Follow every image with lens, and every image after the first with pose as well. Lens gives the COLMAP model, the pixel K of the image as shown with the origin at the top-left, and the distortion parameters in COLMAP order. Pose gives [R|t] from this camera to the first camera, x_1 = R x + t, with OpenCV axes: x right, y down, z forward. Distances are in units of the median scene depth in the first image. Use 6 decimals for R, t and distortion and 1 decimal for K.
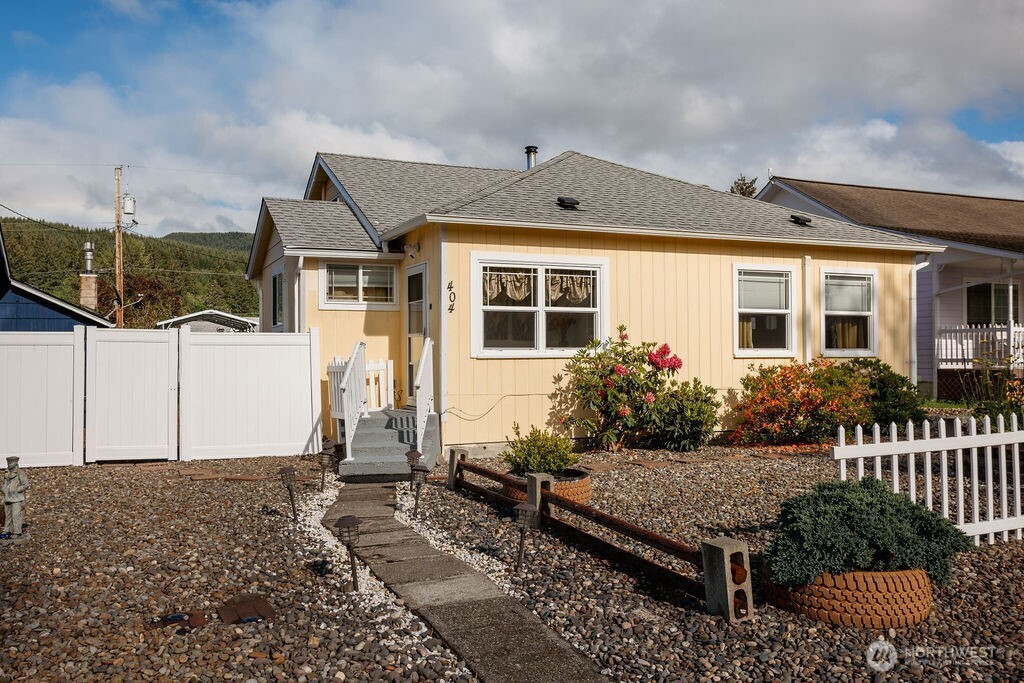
lens RADIAL K [[710.9, 0, 512.0], [0, 710.9, 341.5], [0, 0, 1]] dist [0.001155, 0.001517]
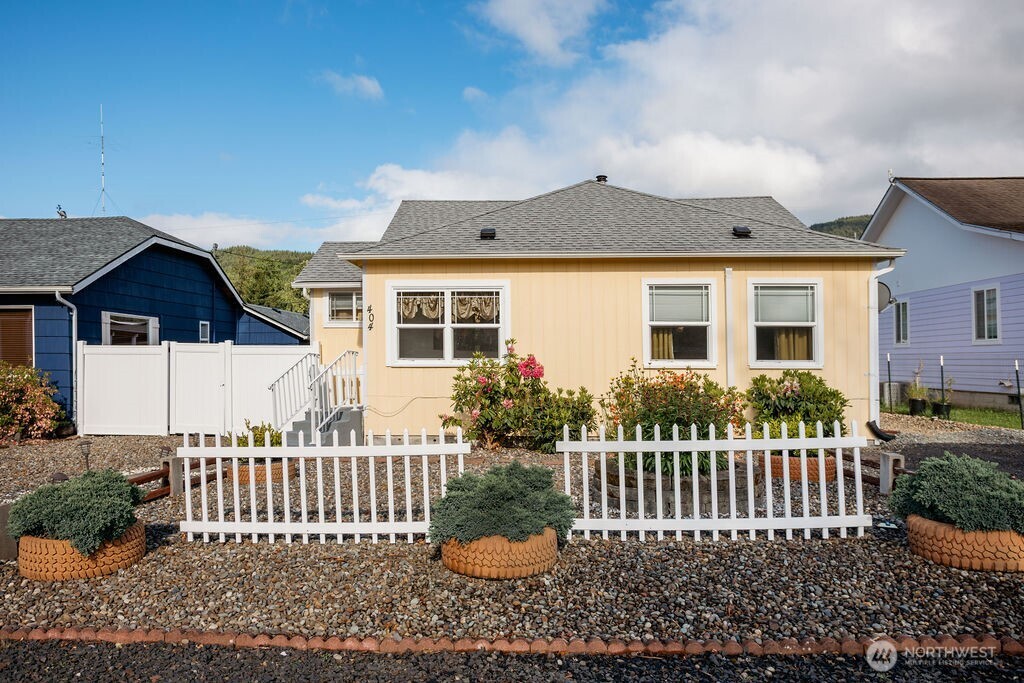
lens RADIAL K [[710.9, 0, 512.0], [0, 710.9, 341.5], [0, 0, 1]] dist [0.001155, 0.001517]
pose [[0.926039, -0.013428, -0.377189, 0.572492], [0.000518, 0.999411, -0.034307, 0.021027], [0.377428, 0.031574, 0.925500, -0.056396]]
